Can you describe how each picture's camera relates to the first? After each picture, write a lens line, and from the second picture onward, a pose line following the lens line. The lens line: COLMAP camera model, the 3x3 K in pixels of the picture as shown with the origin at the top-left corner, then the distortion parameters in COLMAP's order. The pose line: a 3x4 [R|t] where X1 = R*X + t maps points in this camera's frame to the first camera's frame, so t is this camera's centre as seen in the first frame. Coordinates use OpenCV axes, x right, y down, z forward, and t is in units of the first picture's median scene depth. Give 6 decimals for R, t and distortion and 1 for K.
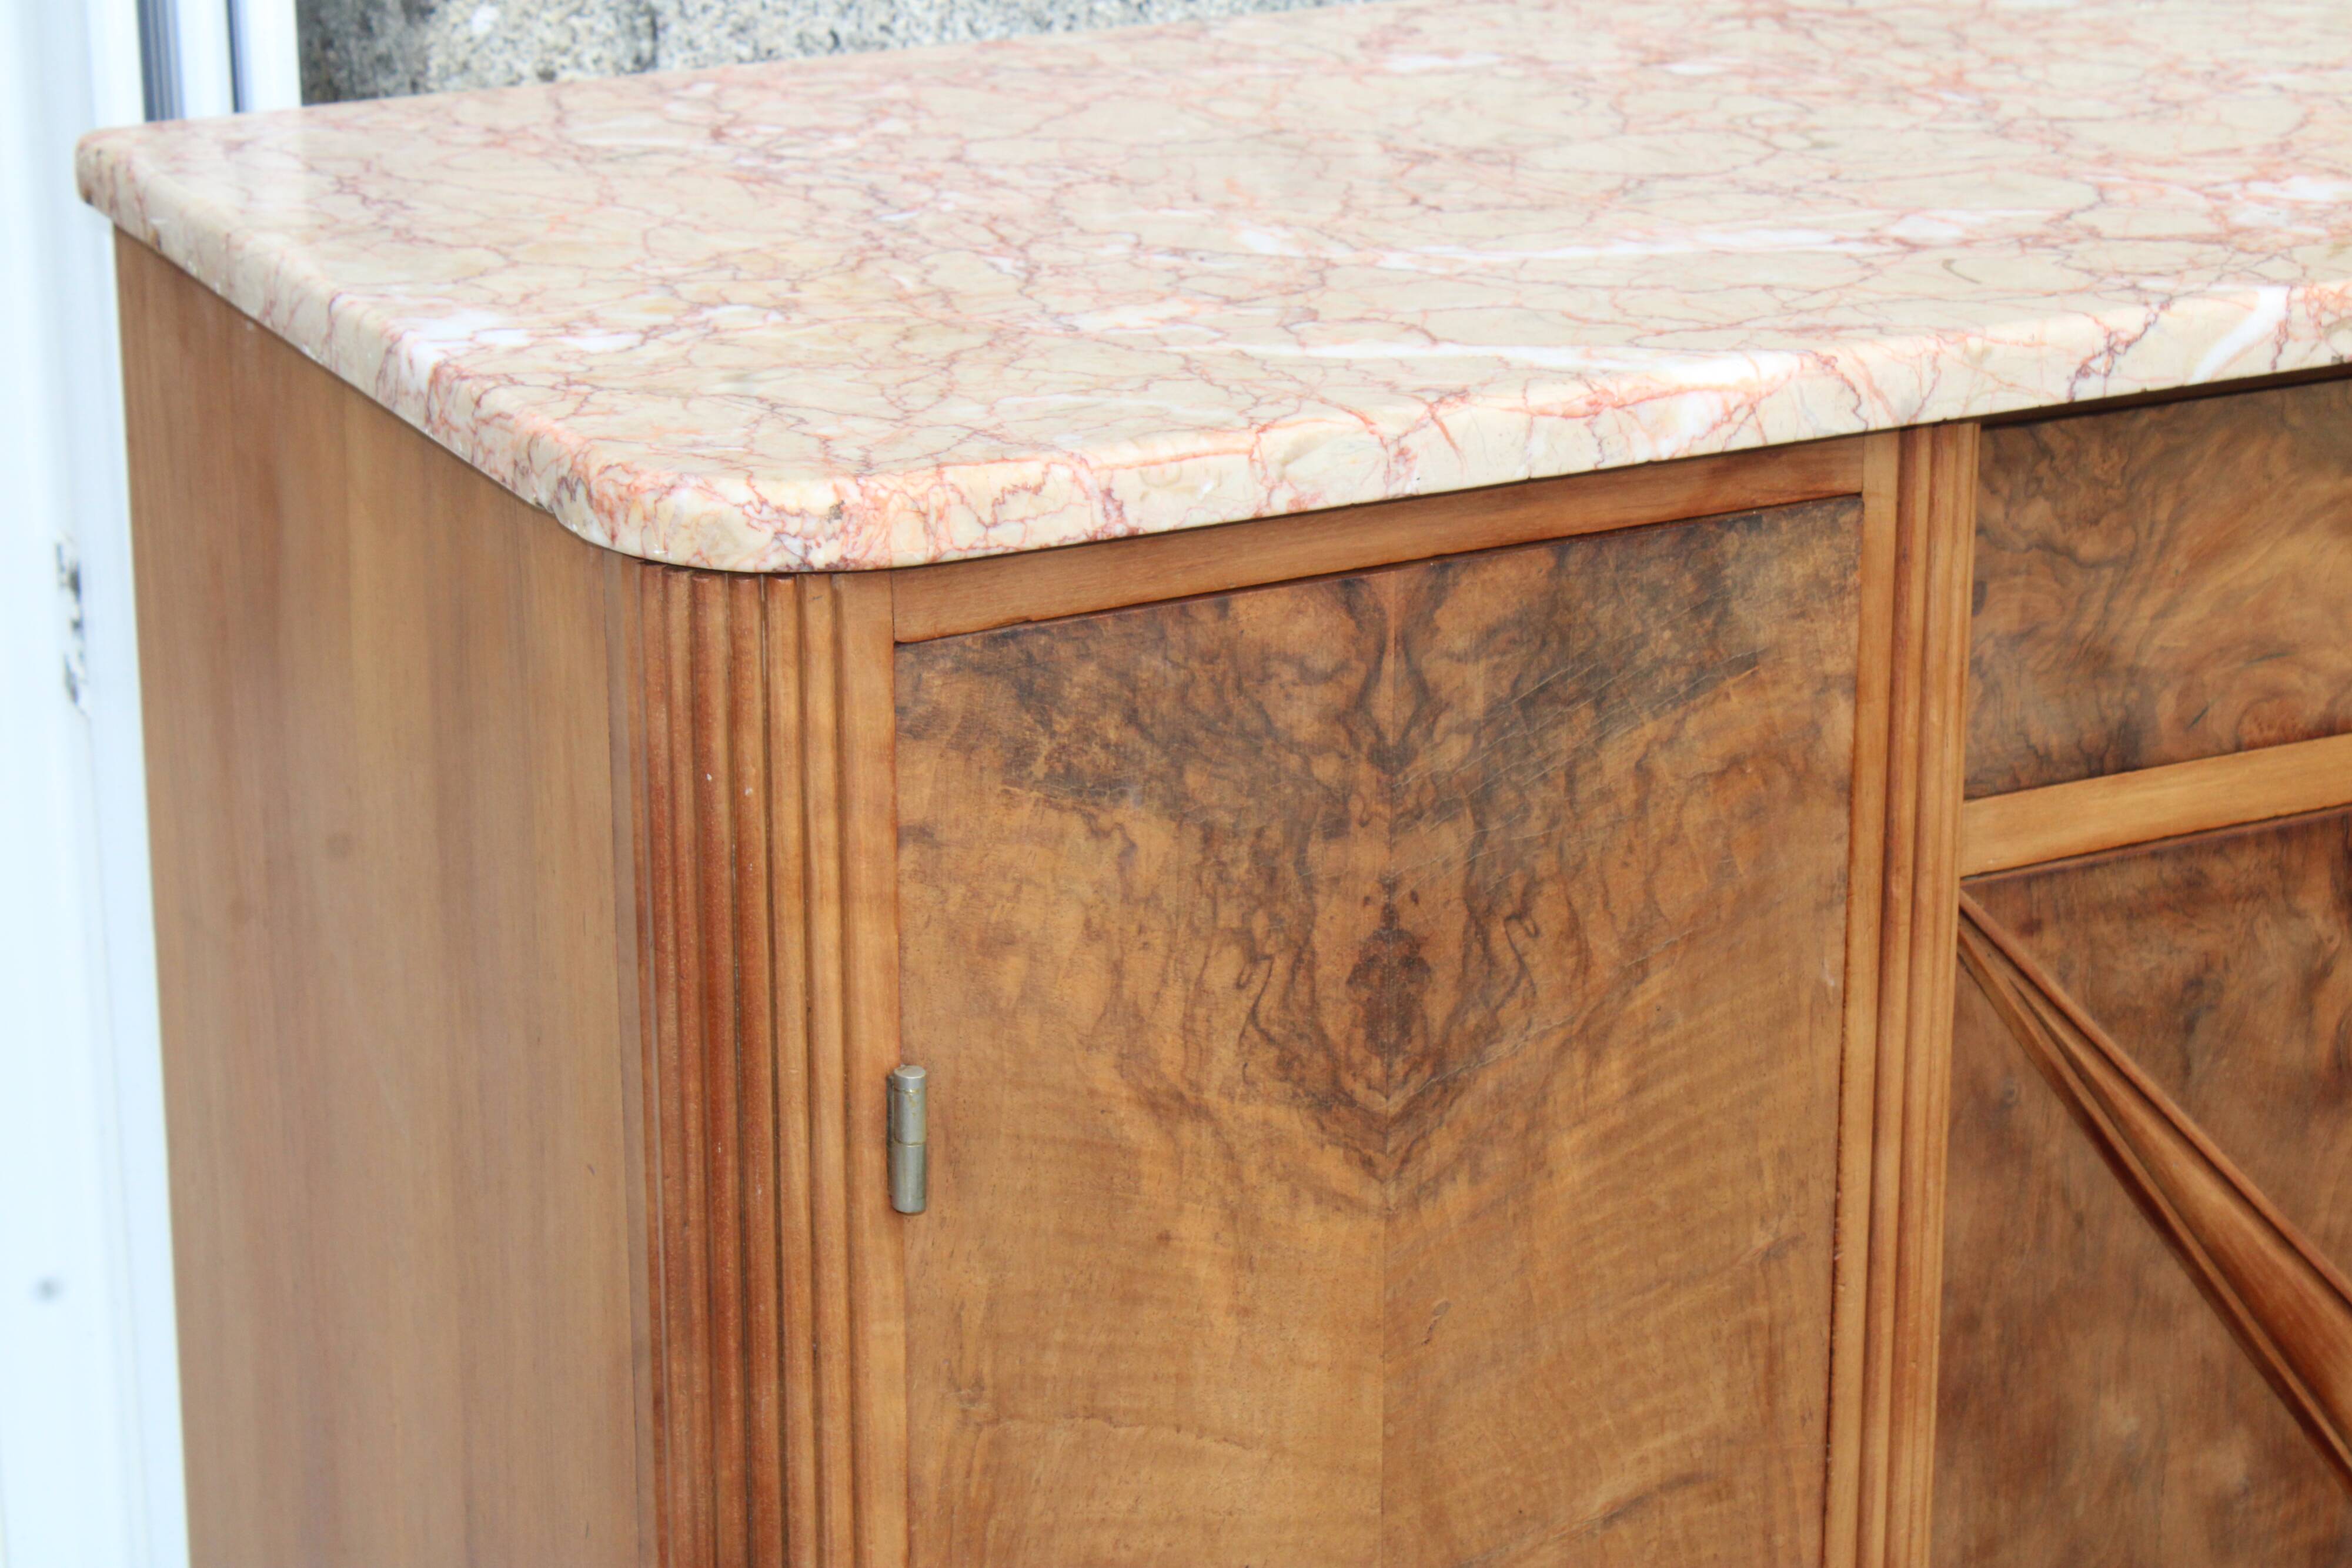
lens RADIAL K [[5554.8, 0, 1166.2], [0, 5554.8, 765.4], [0, 0, 1]] dist [0.068113, 0.234149]
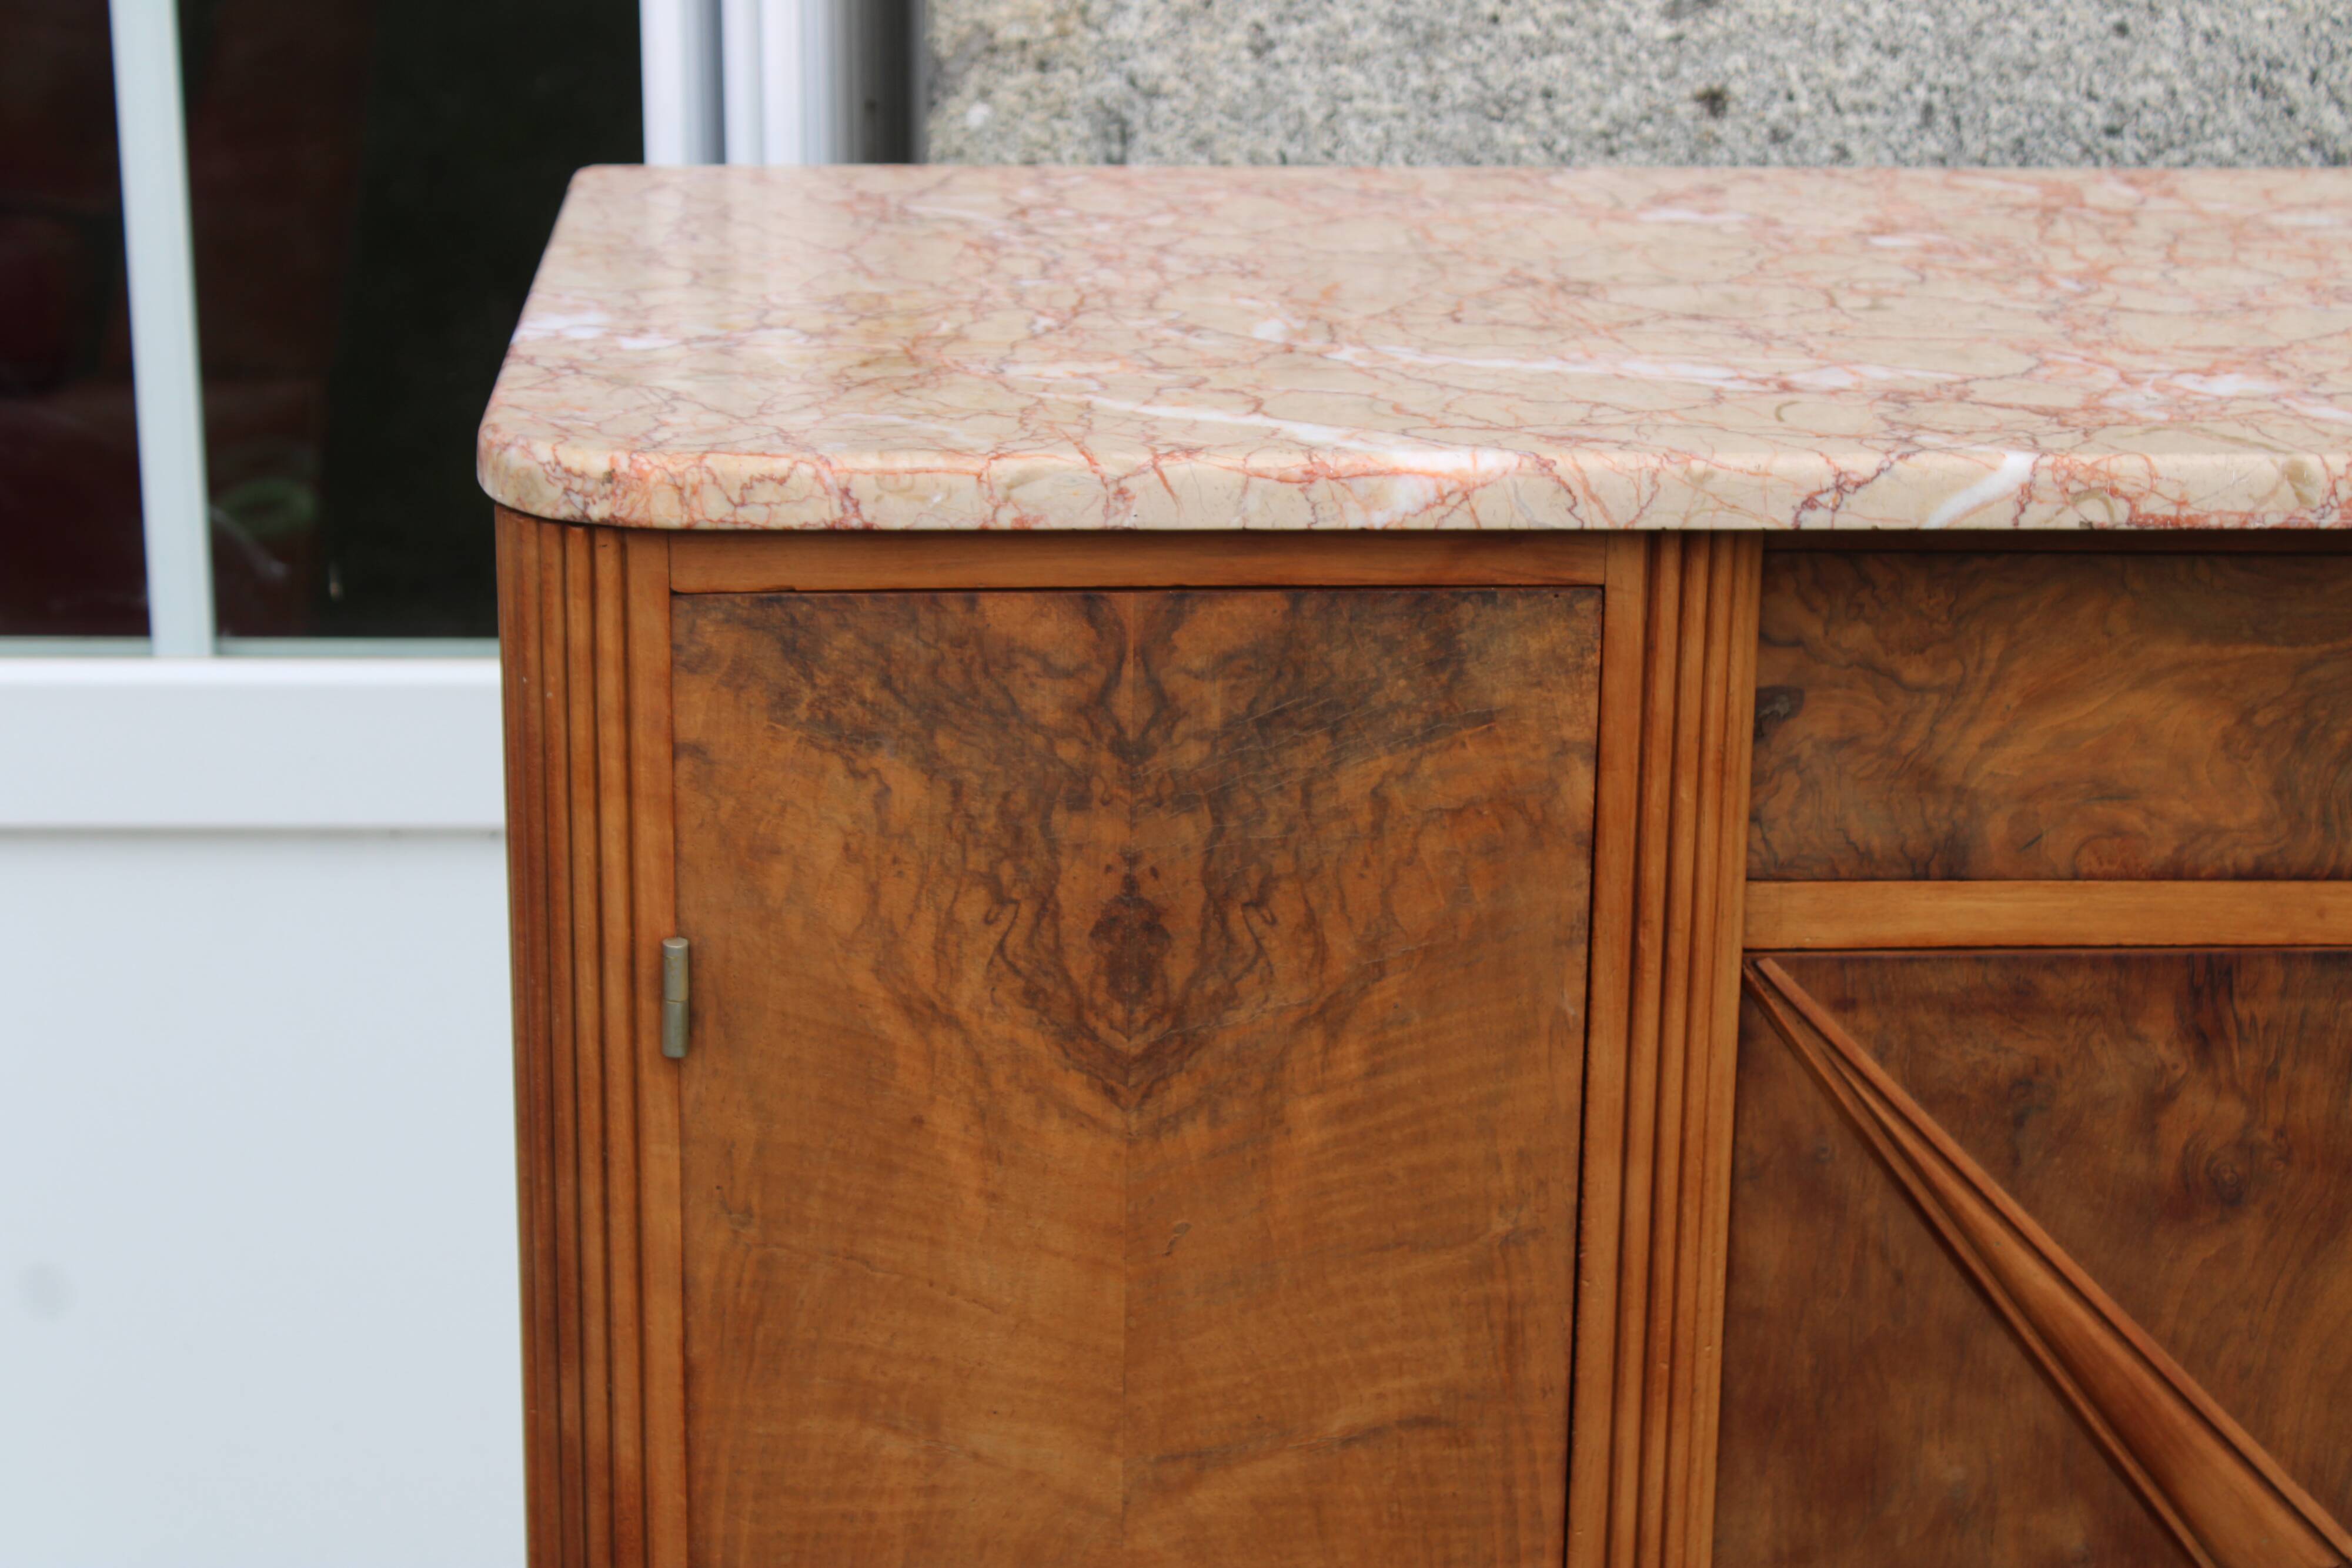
lens RADIAL K [[4846.5, 0, 1167.0], [0, 4846.5, 771.1], [0, 0, 1]] dist [0.049518, 0.123771]
pose [[0.911373, 0.134524, -0.388977, 0.425806], [-0.142726, 0.989731, 0.007881, -0.005994], [0.386043, 0.048335, 0.921214, 0.043863]]
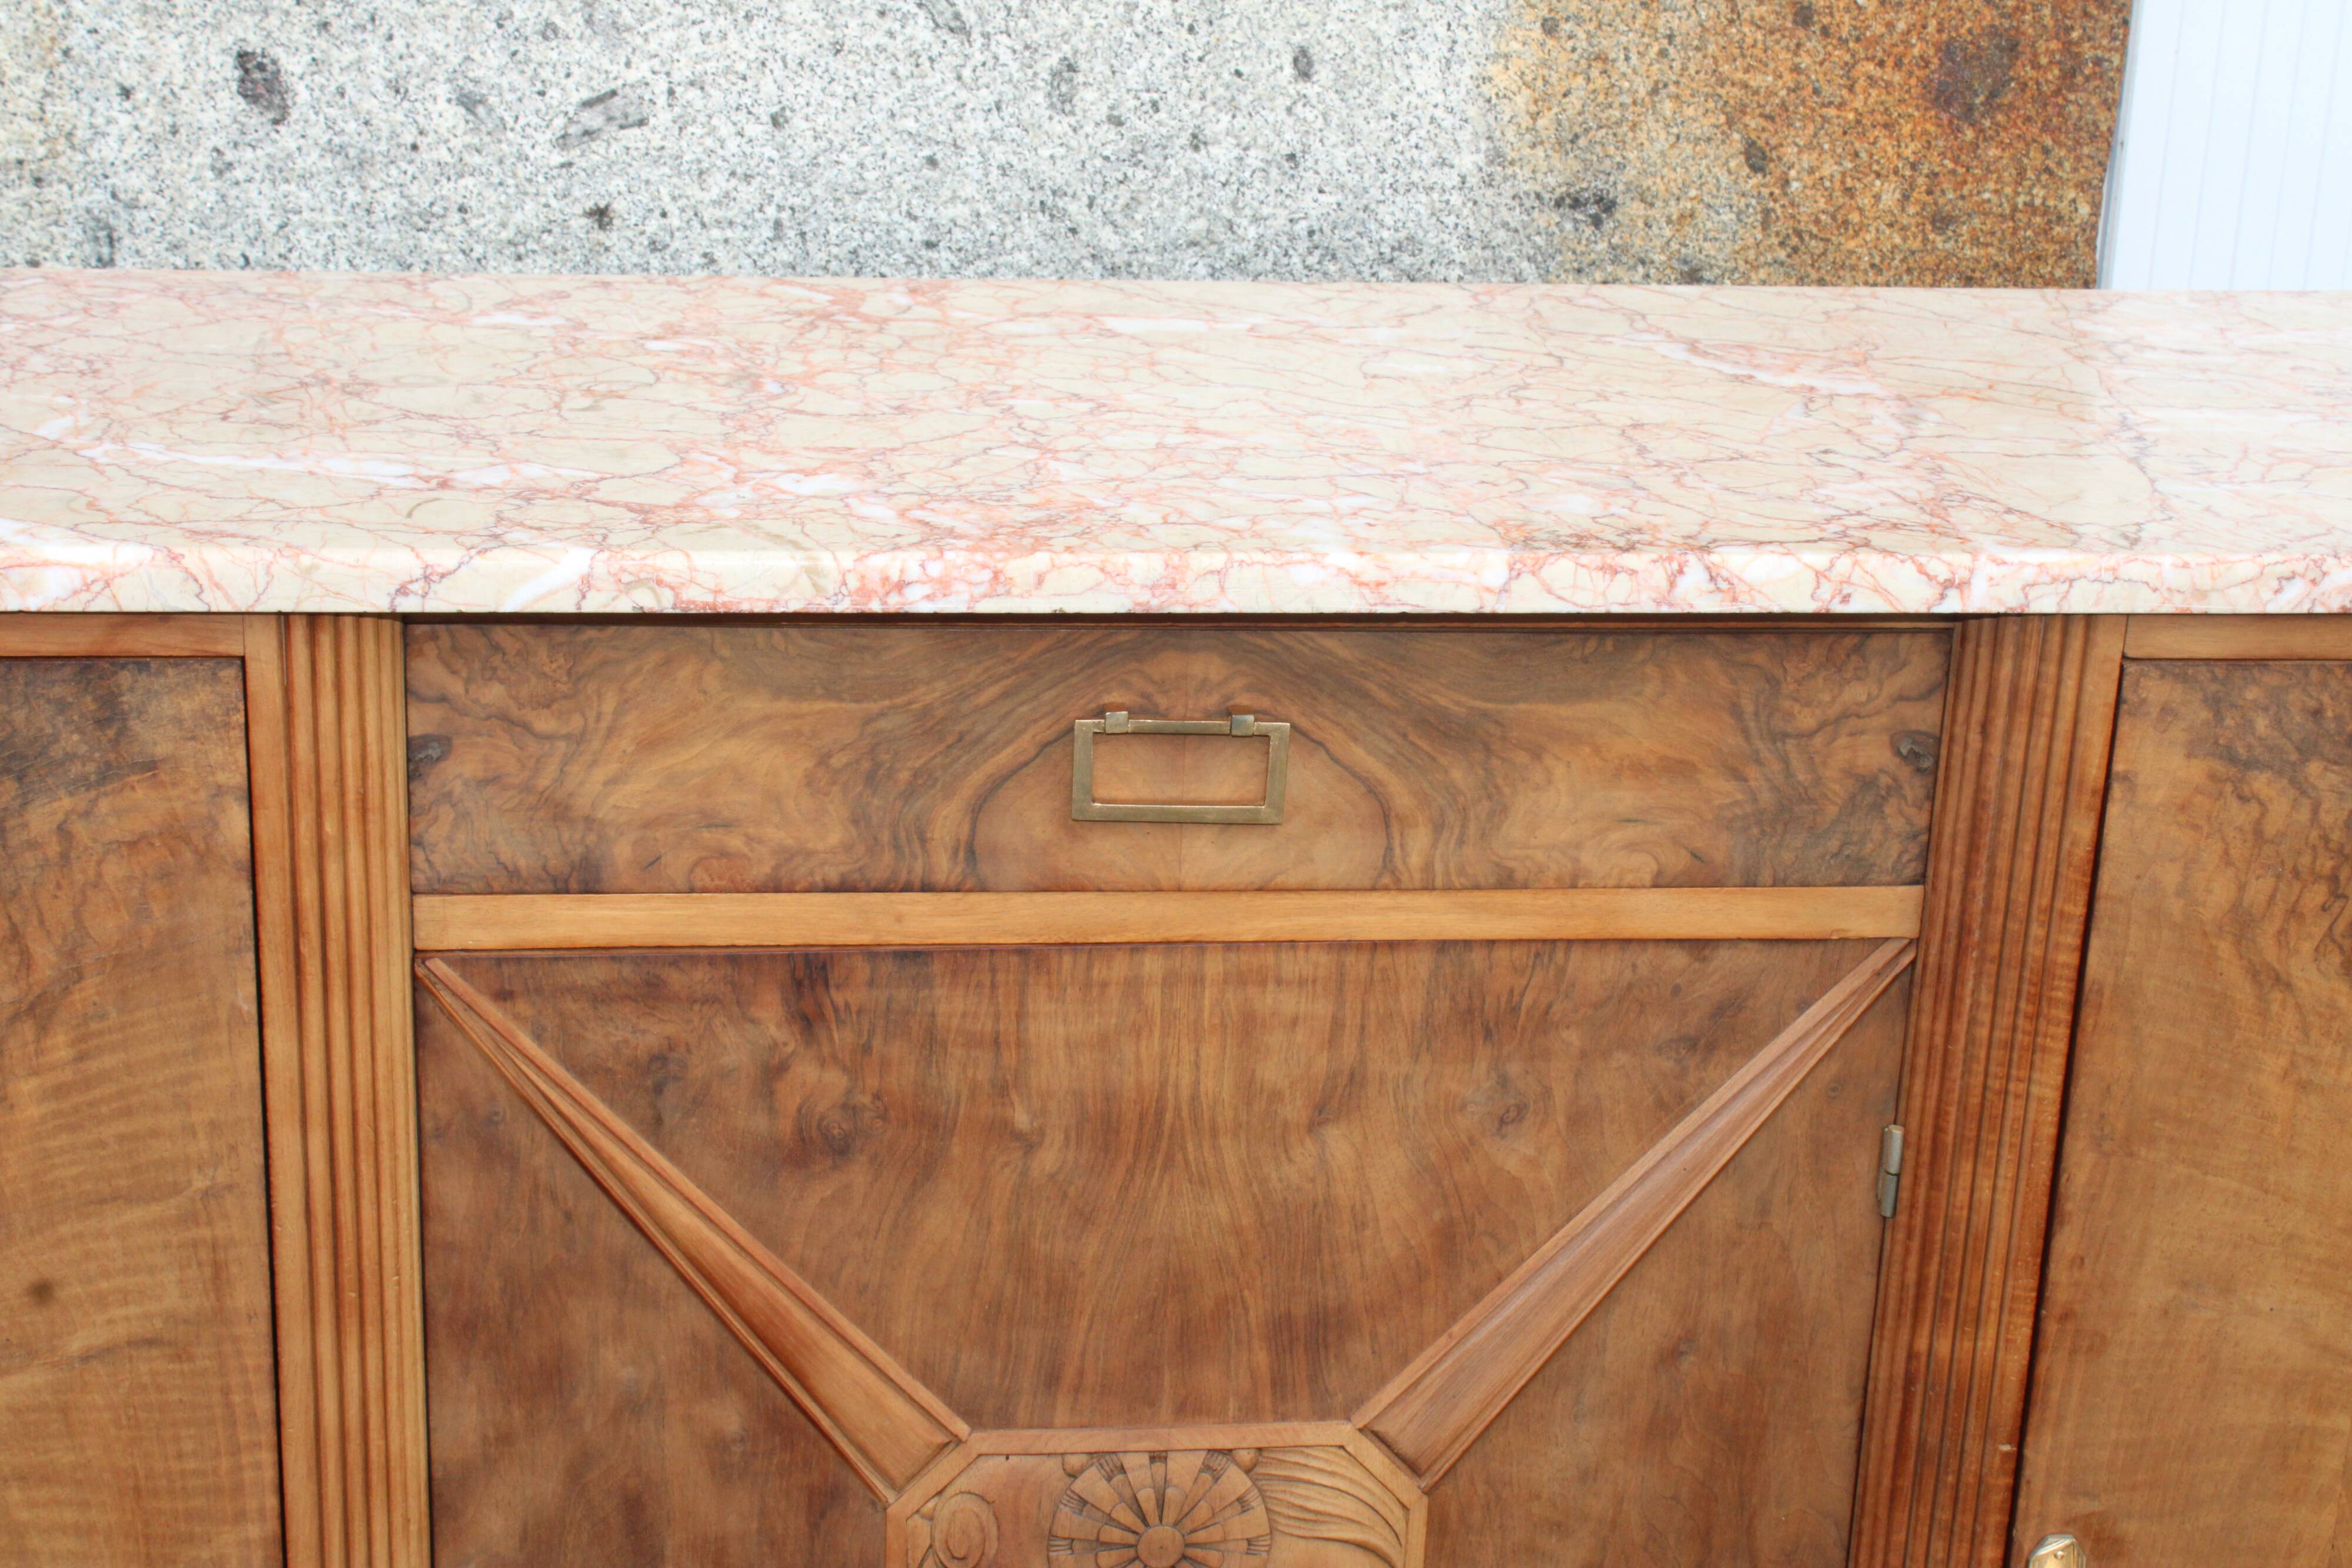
lens RADIAL K [[3763.2, 0, 1150.6], [0, 3763.2, 767.4], [0, 0, 1]] dist [-0.029305, 0.139315]
pose [[0.933308, 0.148996, -0.326705, 0.623724], [-0.146414, 0.988685, 0.032632, -0.082821], [0.327870, 0.017379, 0.944563, 0.193313]]
